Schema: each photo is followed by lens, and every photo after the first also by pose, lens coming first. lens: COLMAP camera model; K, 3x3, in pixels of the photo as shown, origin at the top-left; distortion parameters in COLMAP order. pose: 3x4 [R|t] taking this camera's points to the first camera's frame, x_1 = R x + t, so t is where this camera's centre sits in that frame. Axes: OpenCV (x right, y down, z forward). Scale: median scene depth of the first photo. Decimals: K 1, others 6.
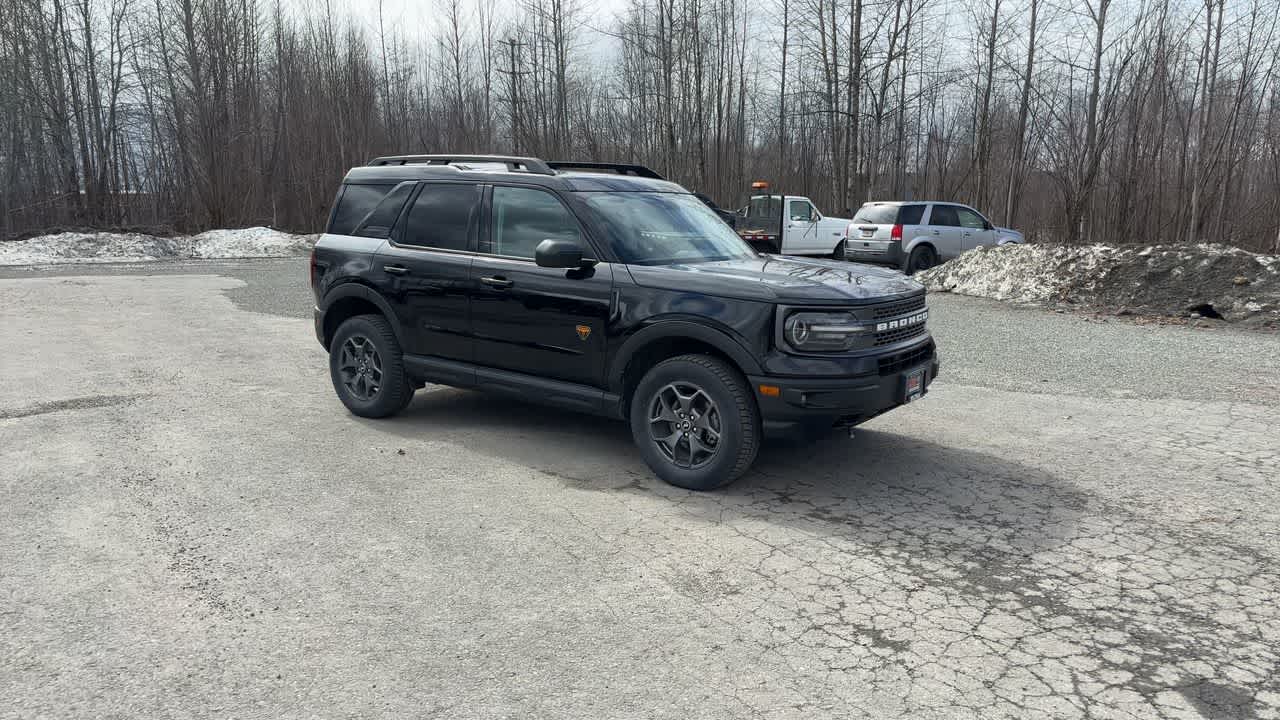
lens RADIAL K [[921.4, 0, 635.6], [0, 921.4, 357.0], [0, 0, 1]] dist [0.044022, -0.046228]
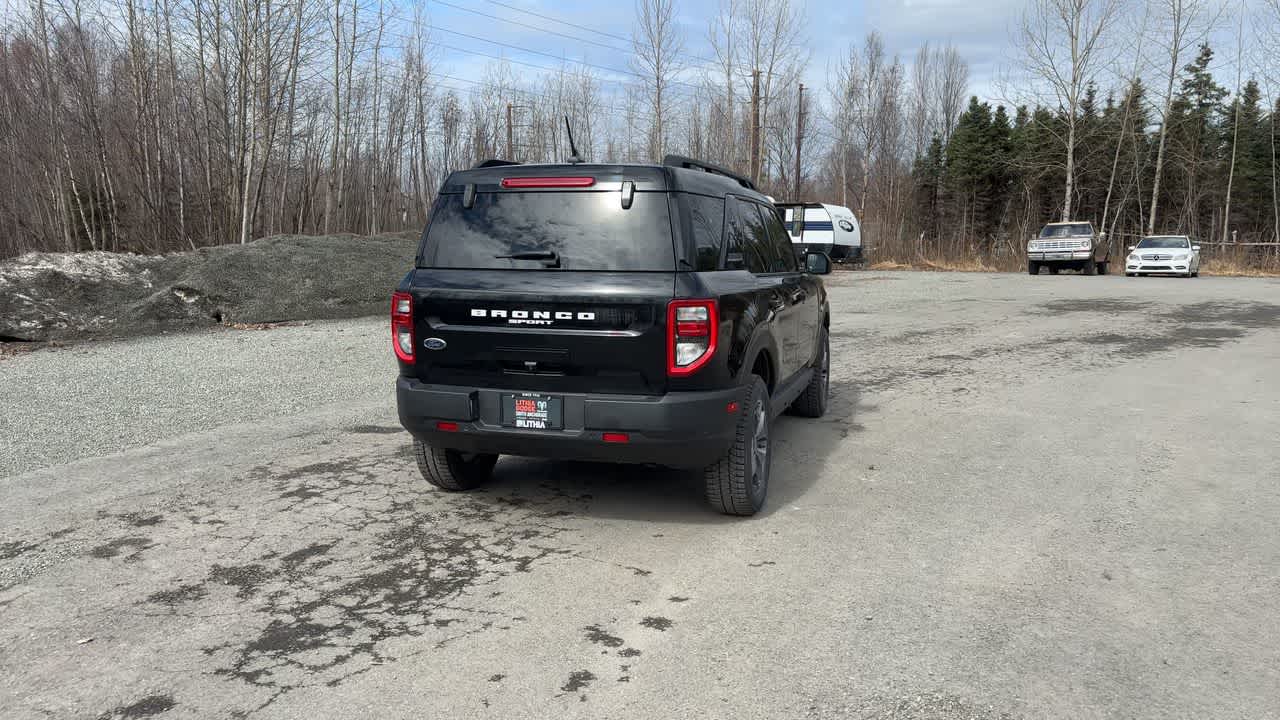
lens RADIAL K [[921.4, 0, 635.6], [0, 921.4, 357.0], [0, 0, 1]] dist [0.044022, -0.046228]
pose [[-0.311186, -0.133946, 0.940862, -1.275996], [0.152113, 0.970233, 0.188438, -0.281994], [-0.938096, 0.201757, -0.281548, 1.727616]]
